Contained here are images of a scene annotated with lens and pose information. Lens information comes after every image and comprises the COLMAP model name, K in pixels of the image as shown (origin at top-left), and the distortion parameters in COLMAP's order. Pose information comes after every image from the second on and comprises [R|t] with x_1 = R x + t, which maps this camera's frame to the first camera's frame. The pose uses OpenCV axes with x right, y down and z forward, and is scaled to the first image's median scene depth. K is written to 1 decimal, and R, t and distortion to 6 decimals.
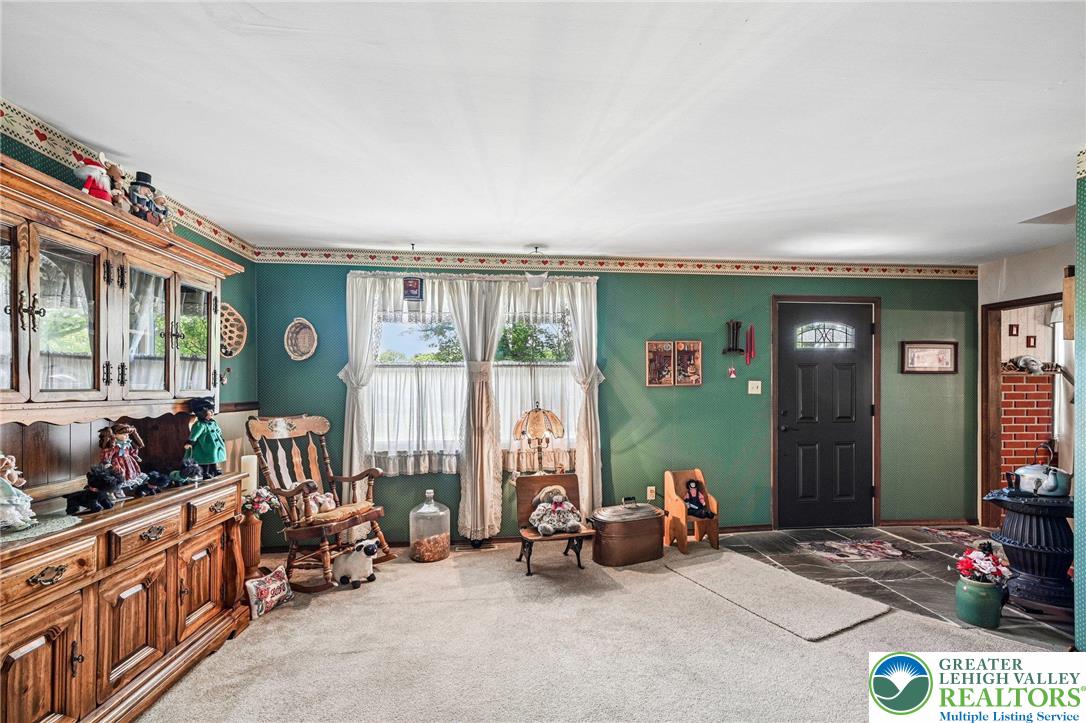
lens RADIAL K [[484.2, 0, 550.8], [0, 484.2, 398.6], [0, 0, 1]] dist [0.012511, 0.000680]
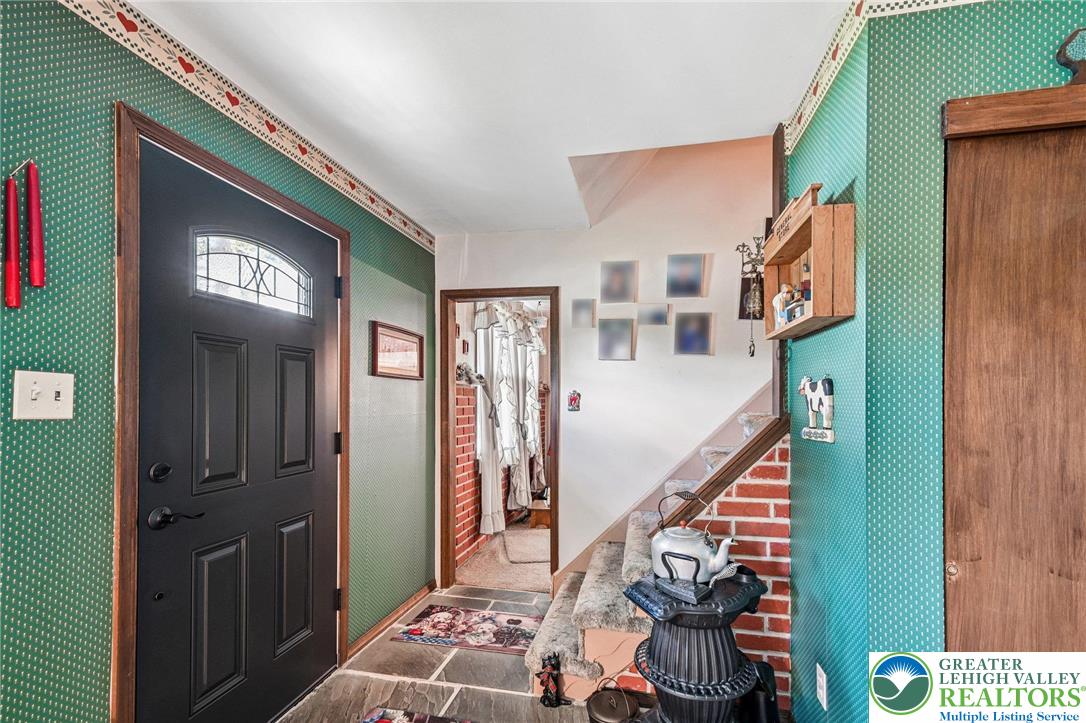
lens RADIAL K [[484.2, 0, 550.8], [0, 484.2, 398.6], [0, 0, 1]] dist [0.012511, 0.000680]
pose [[0.312742, 0.009629, 0.949789, 0.258153], [0.009378, 0.999869, -0.013224, -0.016032], [-0.949792, 0.013043, 0.312610, 0.674299]]
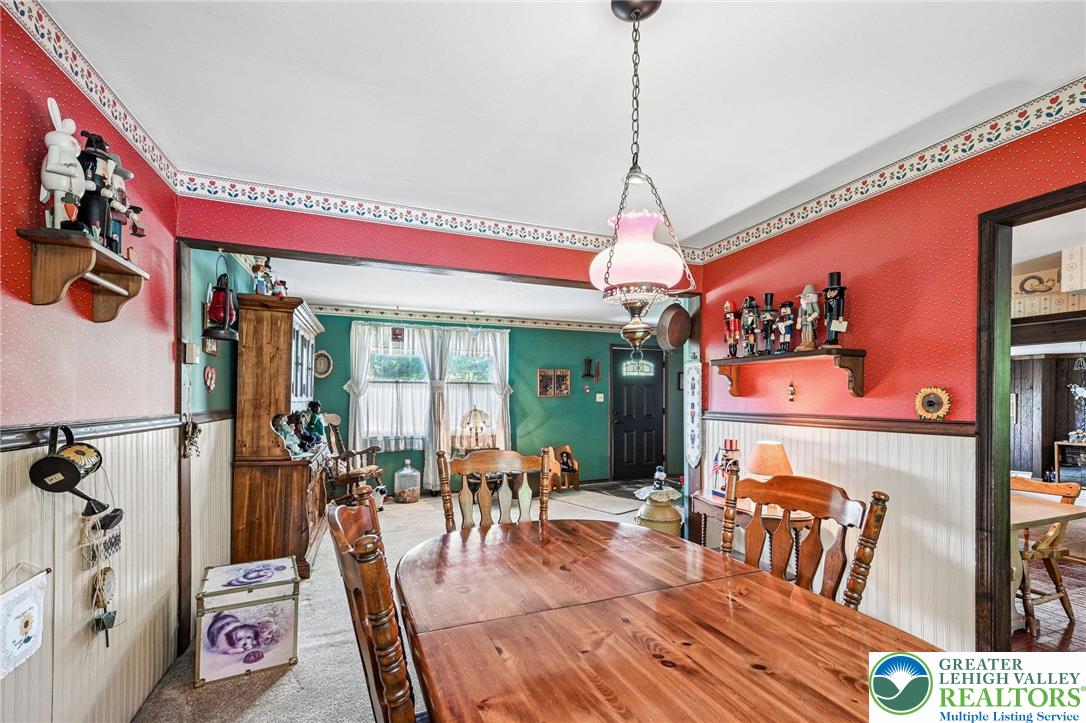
lens RADIAL K [[484.2, 0, 550.8], [0, 484.2, 398.6], [0, 0, 1]] dist [0.012511, 0.000680]
pose [[0.966813, 0.008298, 0.255350, -0.185466], [-0.003842, 0.999832, -0.017943, 0.011485], [-0.255456, 0.016367, 0.966682, -0.618686]]
